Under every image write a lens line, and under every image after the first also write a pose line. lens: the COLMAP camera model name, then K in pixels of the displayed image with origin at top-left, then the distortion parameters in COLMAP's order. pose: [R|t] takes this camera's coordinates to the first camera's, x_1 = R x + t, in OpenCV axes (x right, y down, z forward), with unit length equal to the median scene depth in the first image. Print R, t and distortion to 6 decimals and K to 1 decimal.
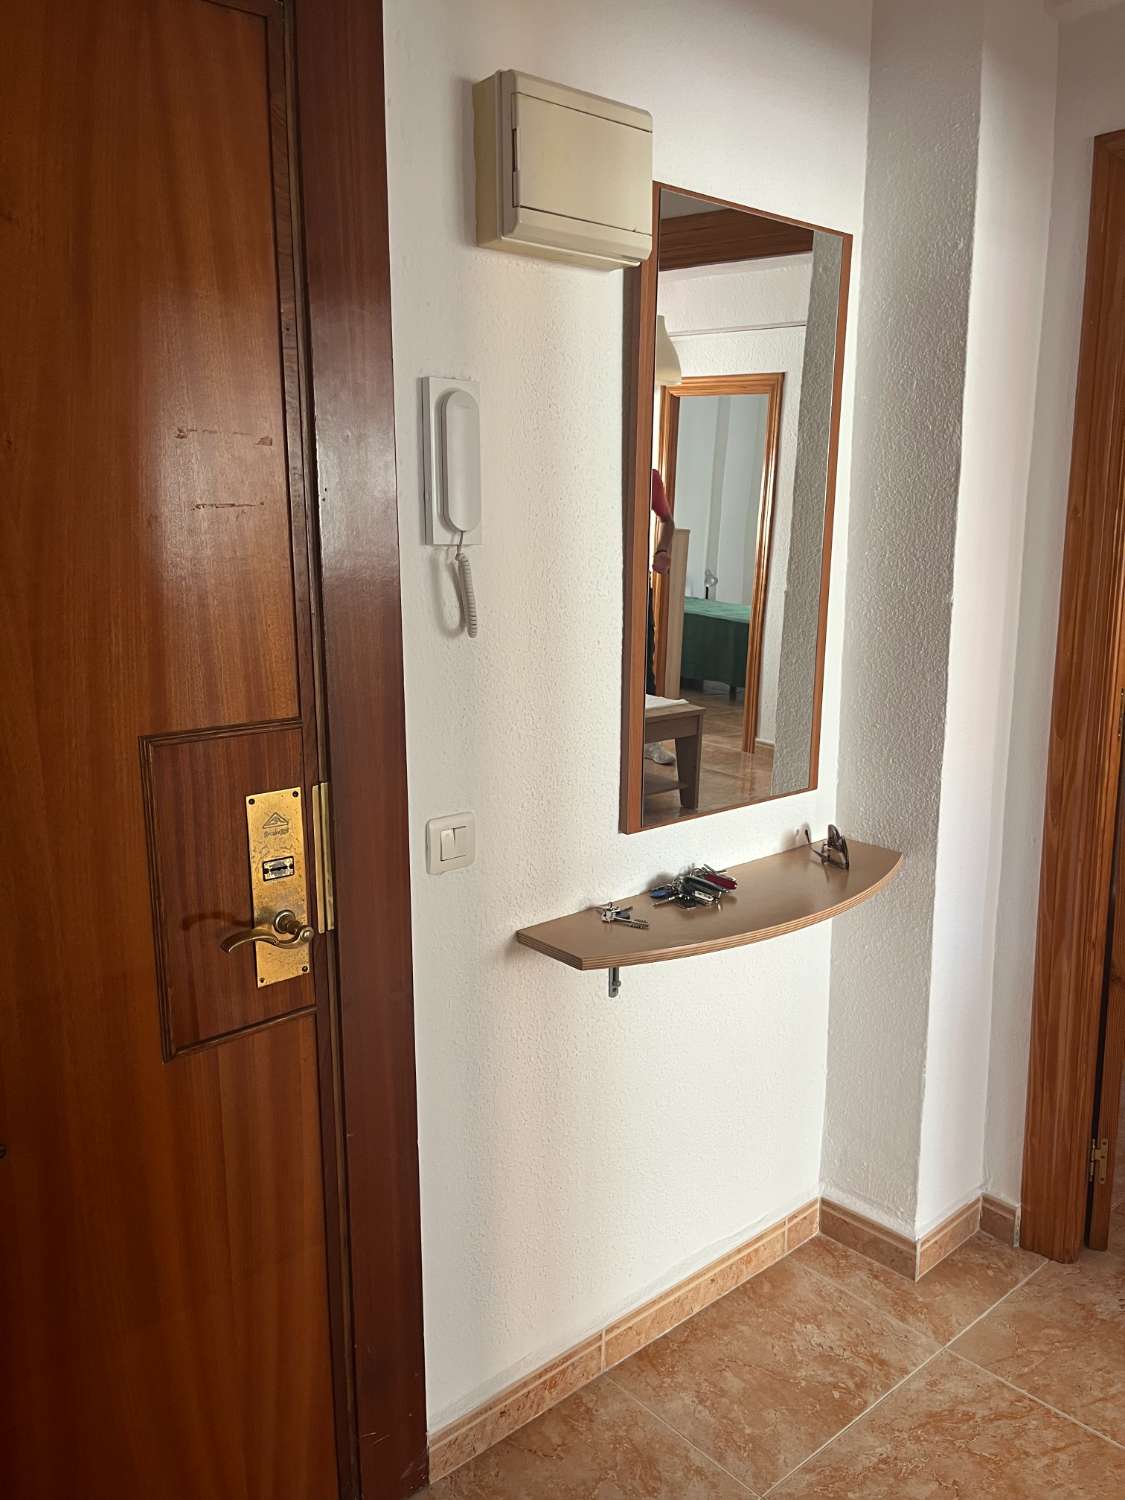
lens RADIAL K [[1152.1, 0, 556.7], [0, 1152.1, 740.1], [0, 0, 1]] dist [0.053992, -0.070383]
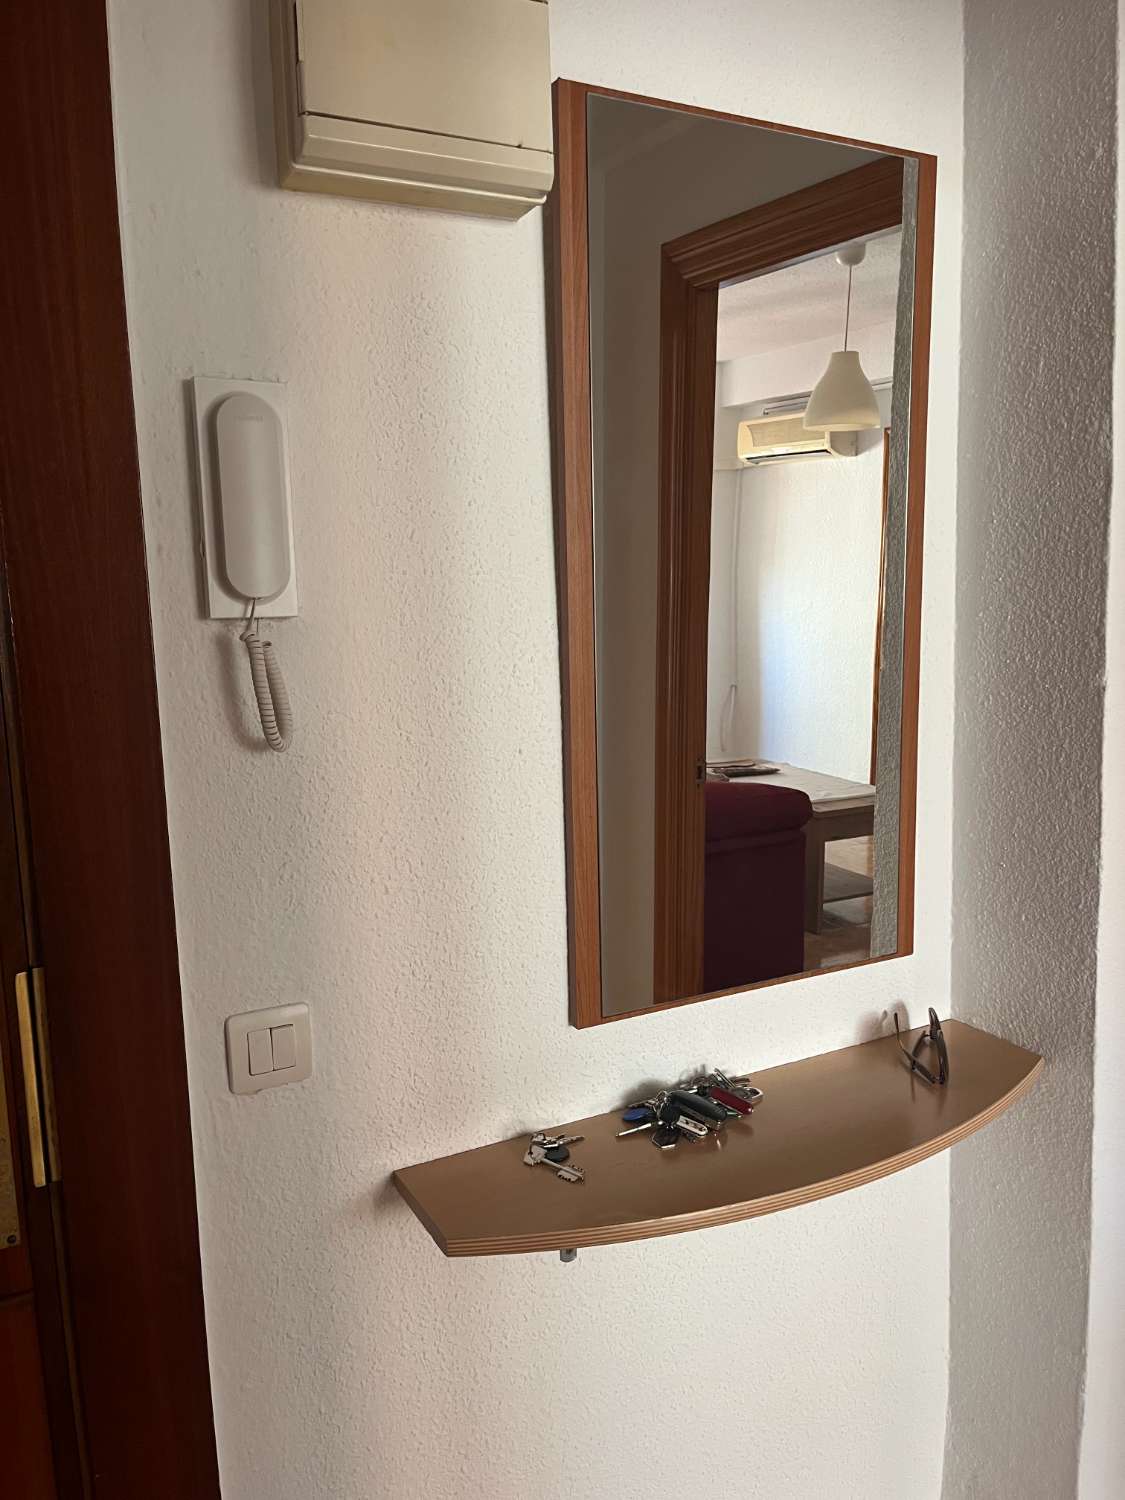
lens RADIAL K [[1152.1, 0, 566.5], [0, 1152.1, 751.8], [0, 0, 1]] dist [0.053992, -0.070383]
pose [[0.974479, 0.000935, -0.224478, 0.196003], [-0.012053, 0.998767, -0.048163, -0.046699], [0.224157, 0.049640, 0.973288, 0.297818]]
